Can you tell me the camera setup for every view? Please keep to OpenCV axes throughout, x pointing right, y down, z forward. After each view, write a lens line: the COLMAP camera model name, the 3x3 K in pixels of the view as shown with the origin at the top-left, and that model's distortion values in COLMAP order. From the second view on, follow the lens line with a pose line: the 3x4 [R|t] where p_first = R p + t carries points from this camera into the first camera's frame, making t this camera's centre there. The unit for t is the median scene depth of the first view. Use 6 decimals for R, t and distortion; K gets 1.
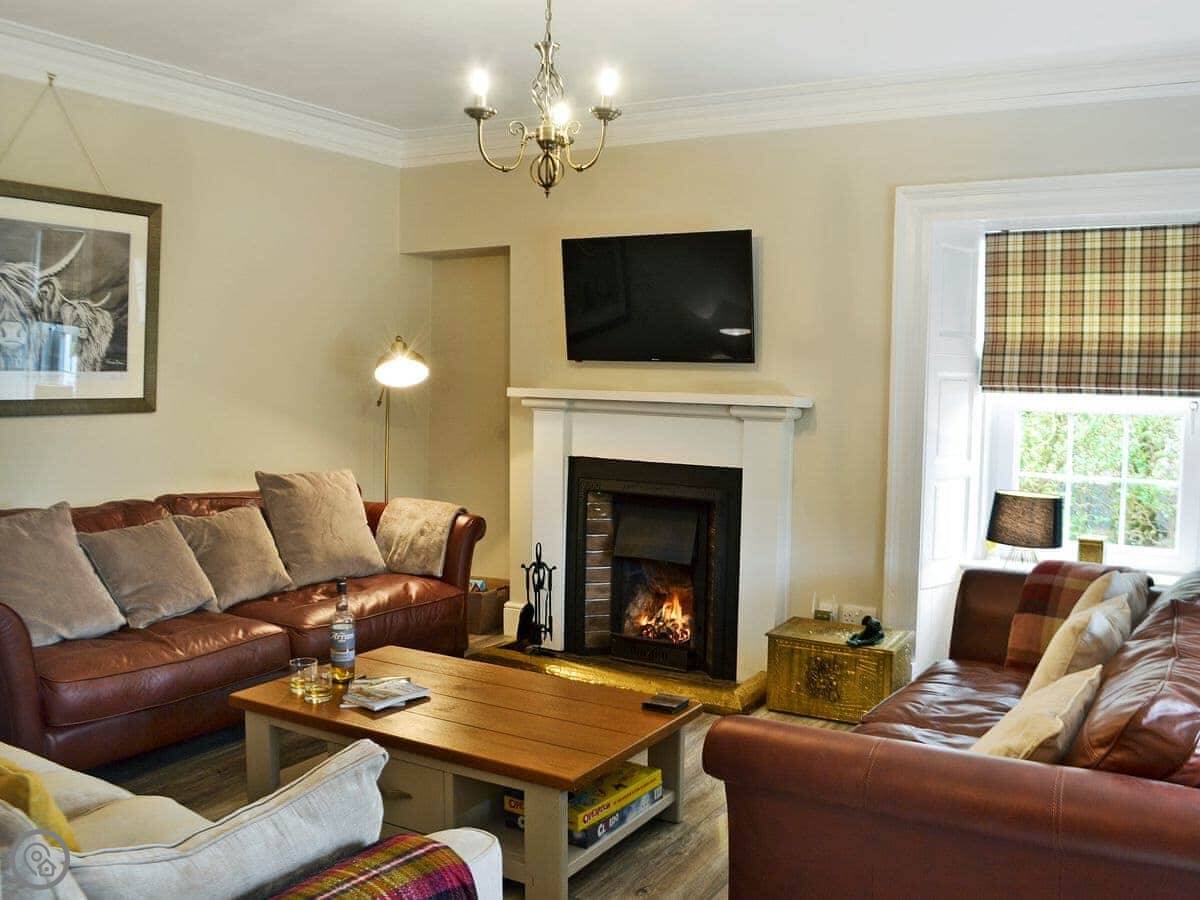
lens RADIAL K [[1078.5, 0, 706.6], [0, 1078.5, 433.3], [0, 0, 1]] dist [-0.076945, 0.004992]
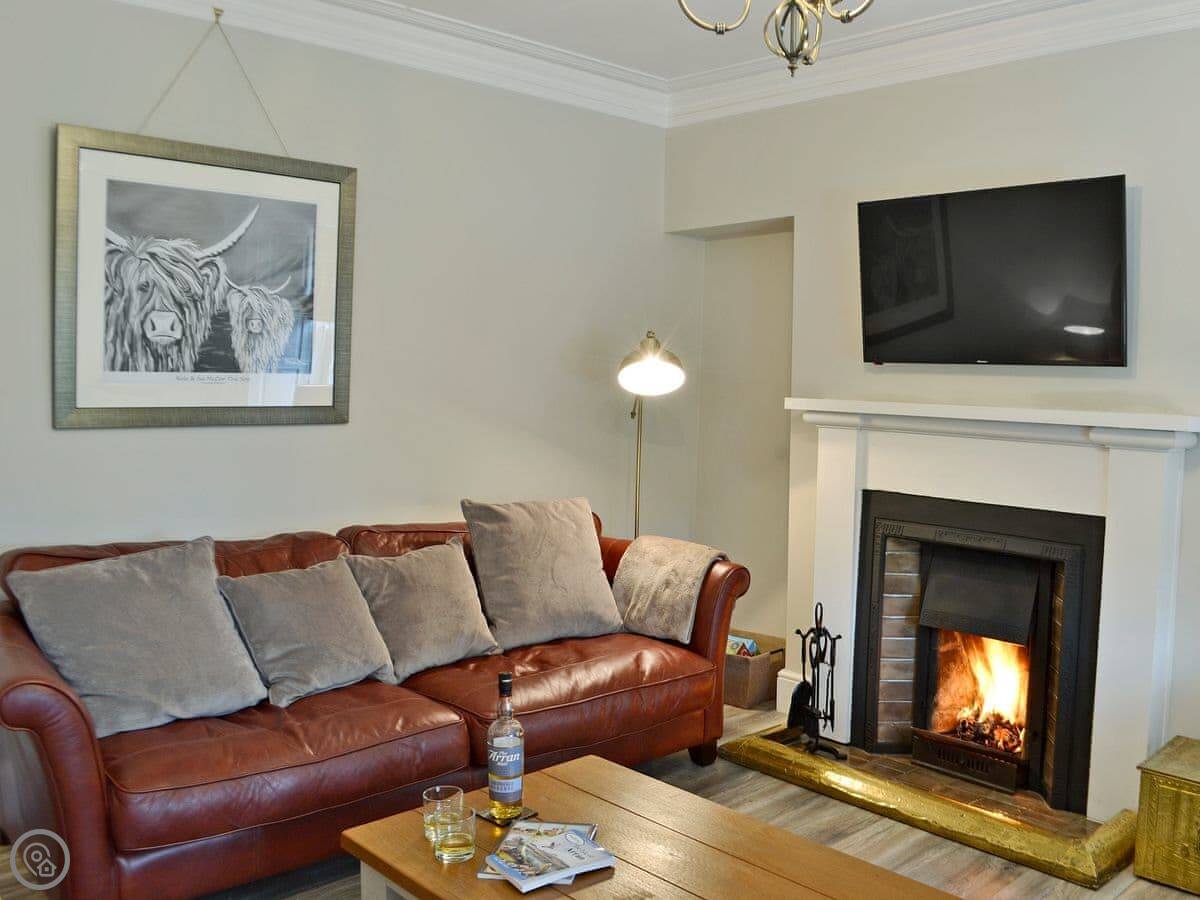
lens RADIAL K [[1078.5, 0, 706.6], [0, 1078.5, 433.3], [0, 0, 1]] dist [-0.076945, 0.004992]
pose [[0.955211, 0.019266, -0.295298, -0.011660], [-0.021363, 0.999764, -0.003877, -0.014823], [0.295154, 0.010012, 0.955397, 0.283526]]
